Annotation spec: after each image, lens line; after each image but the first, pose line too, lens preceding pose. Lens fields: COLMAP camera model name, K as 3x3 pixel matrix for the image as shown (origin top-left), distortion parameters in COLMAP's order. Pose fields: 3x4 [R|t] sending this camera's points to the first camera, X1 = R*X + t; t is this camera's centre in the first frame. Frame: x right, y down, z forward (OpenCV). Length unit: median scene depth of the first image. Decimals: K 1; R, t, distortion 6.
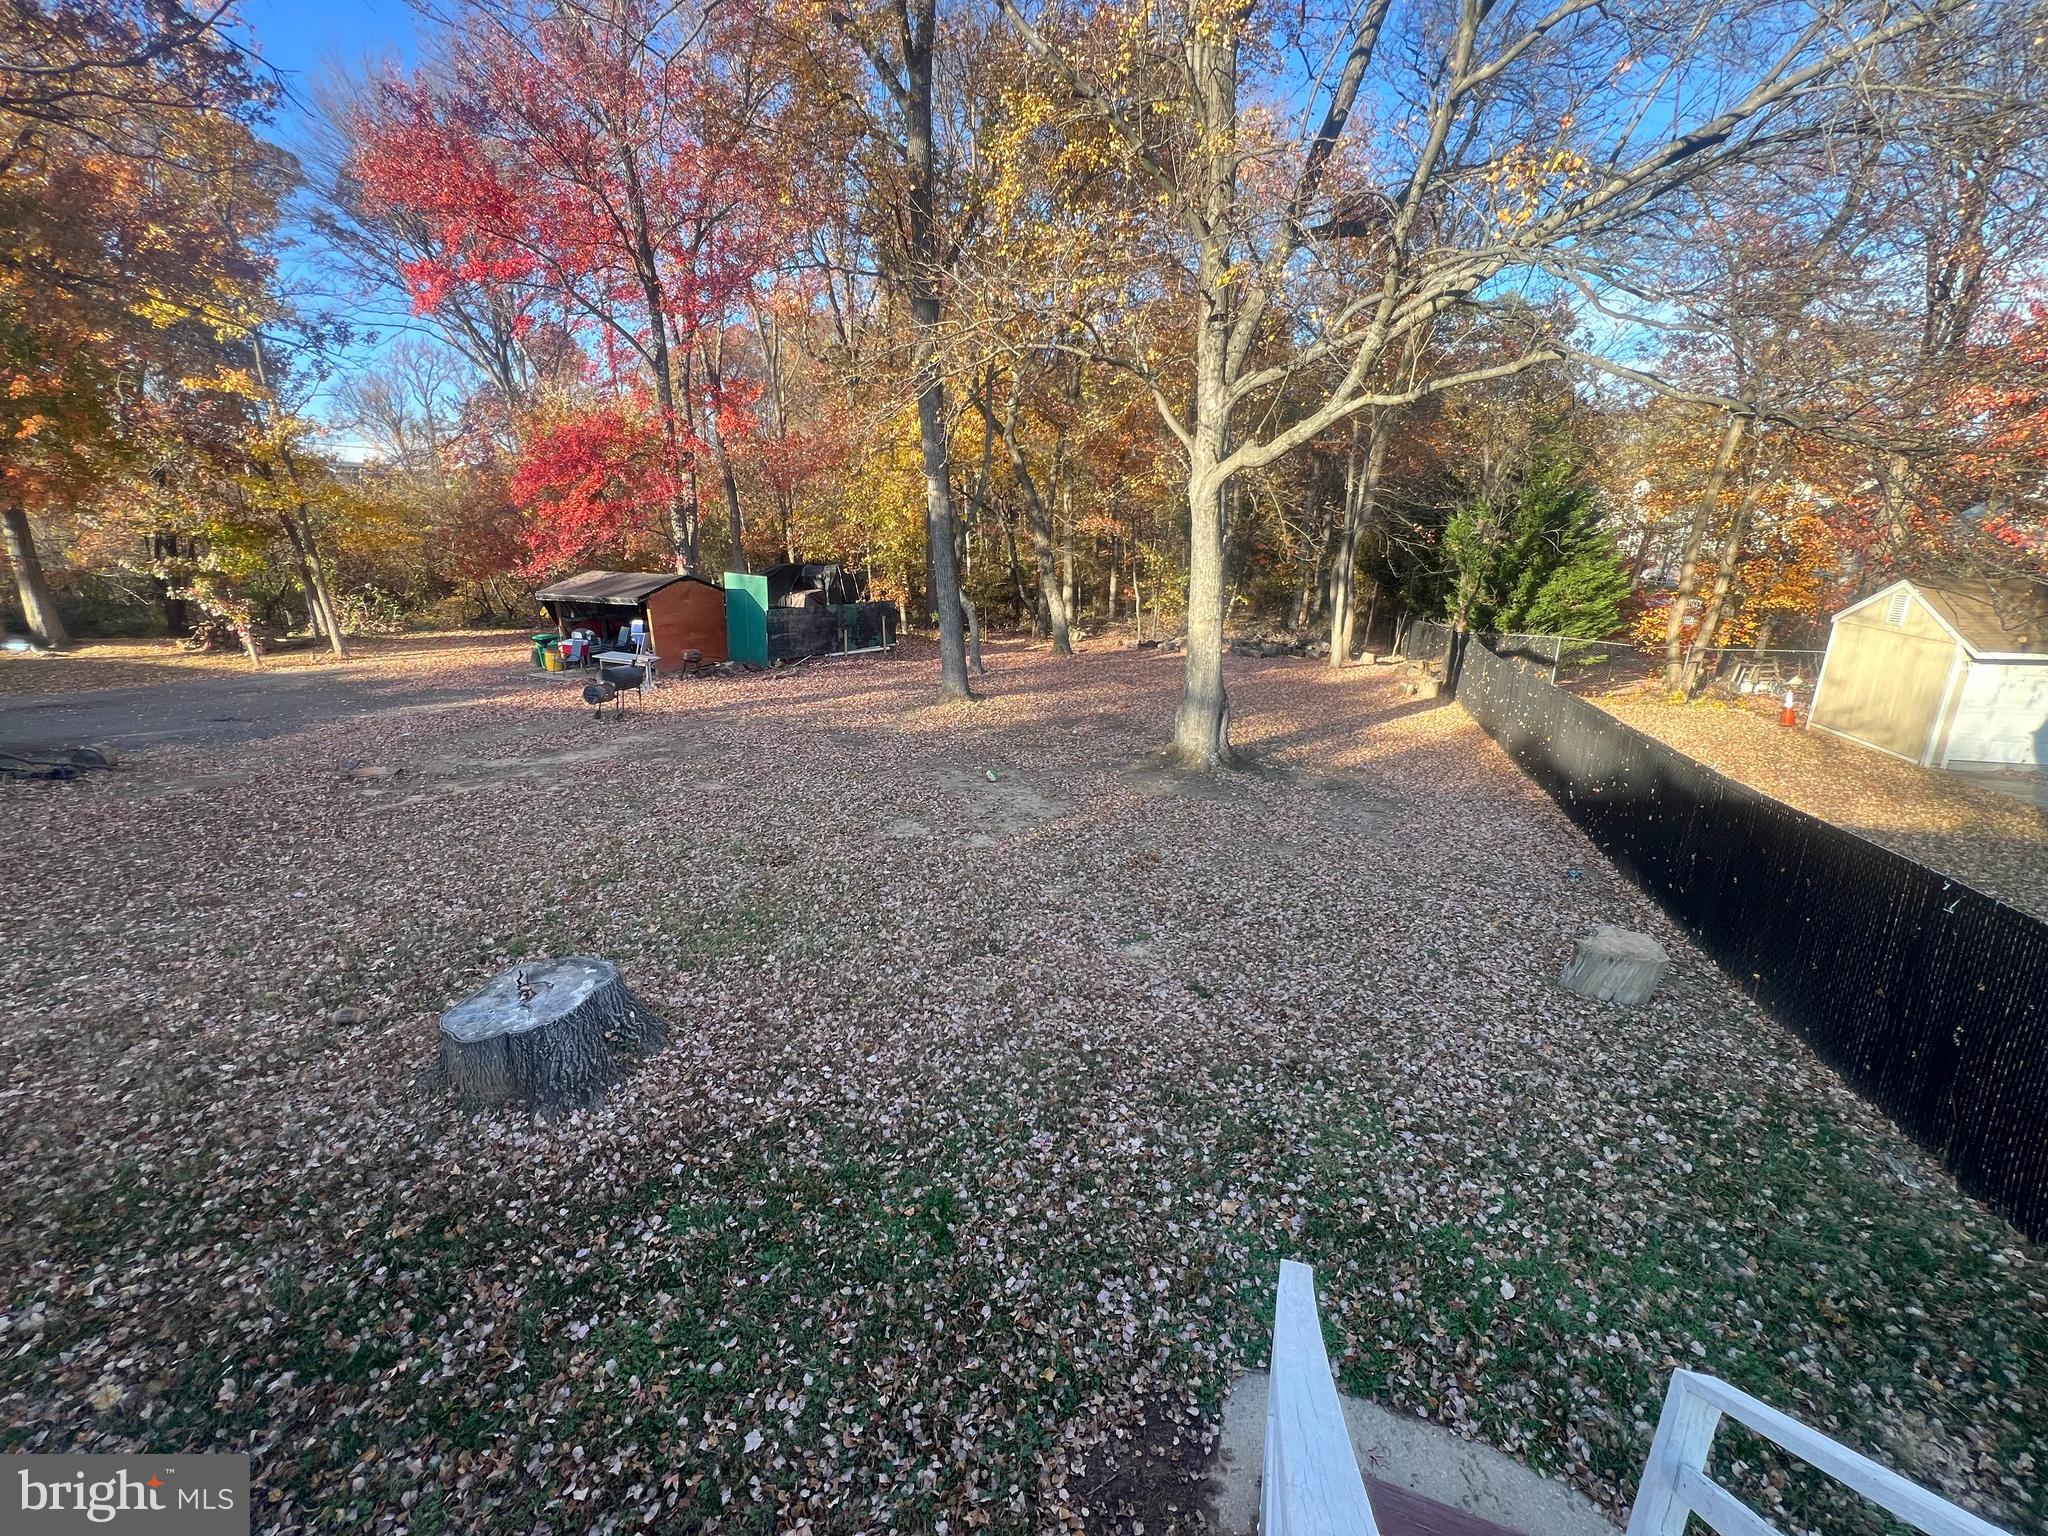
lens RADIAL K [[820.2, 0, 1015.4], [0, 820.2, 763.0], [0, 0, 1]] dist [-0.005215, 0.001380]
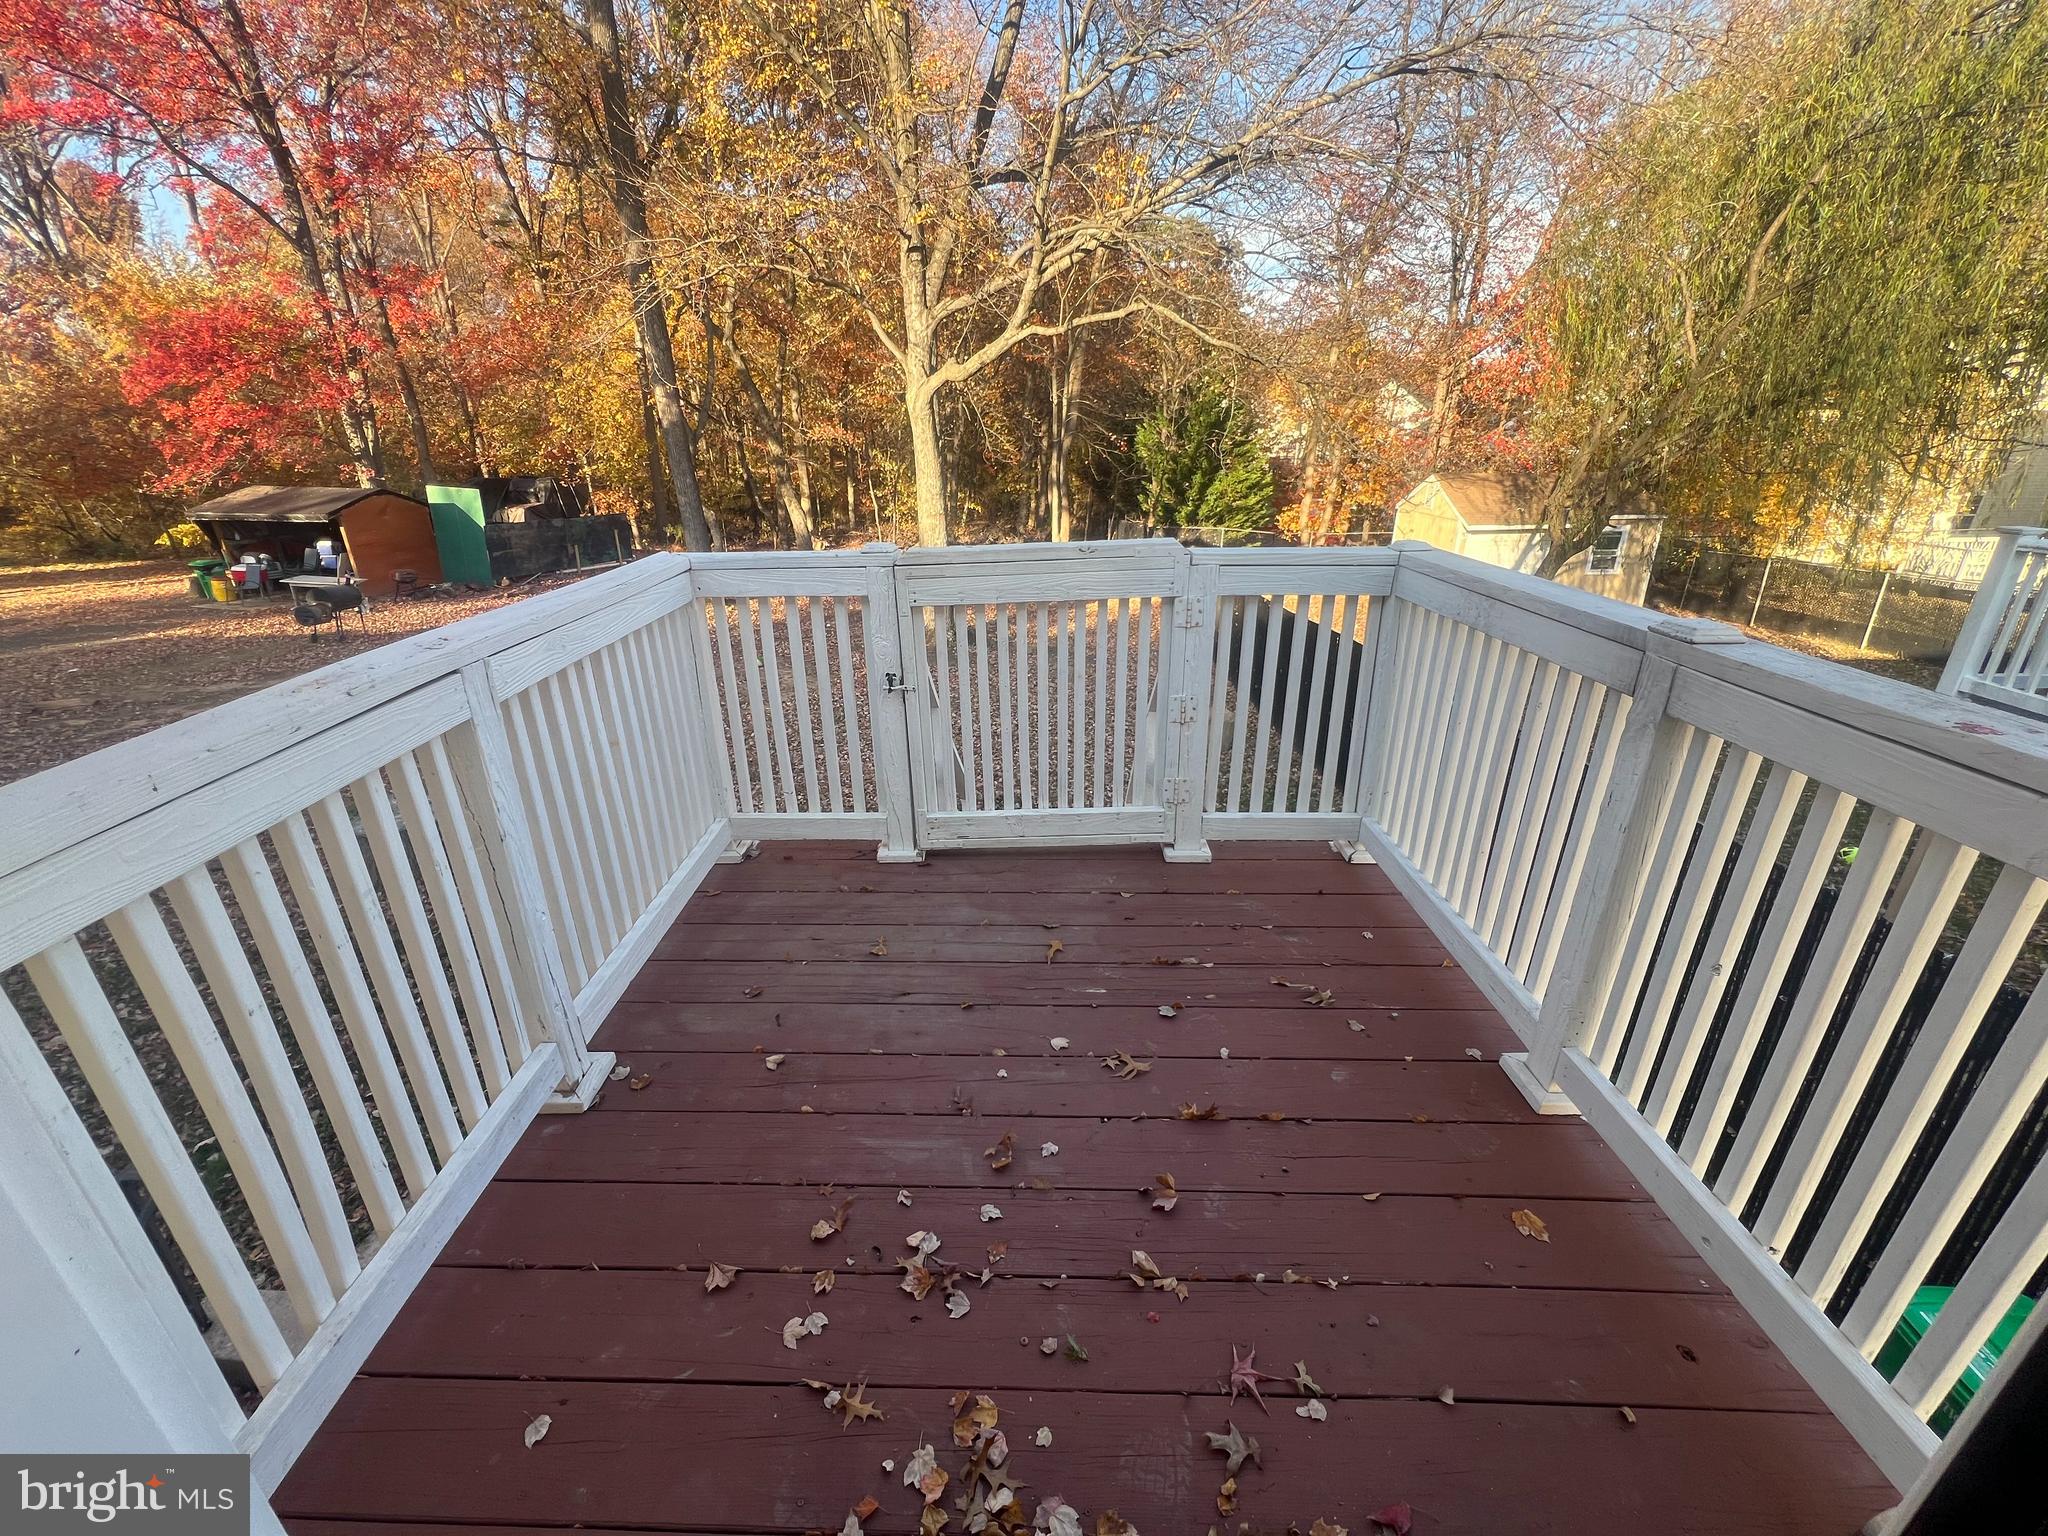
lens RADIAL K [[820.2, 0, 1018.7], [0, 820.2, 765.1], [0, 0, 1]] dist [-0.005215, 0.001380]
pose [[0.952955, -0.111061, 0.282033, -0.011804], [0.082427, 0.990343, 0.111472, 0.033511], [-0.291689, -0.082980, 0.952907, -0.104467]]
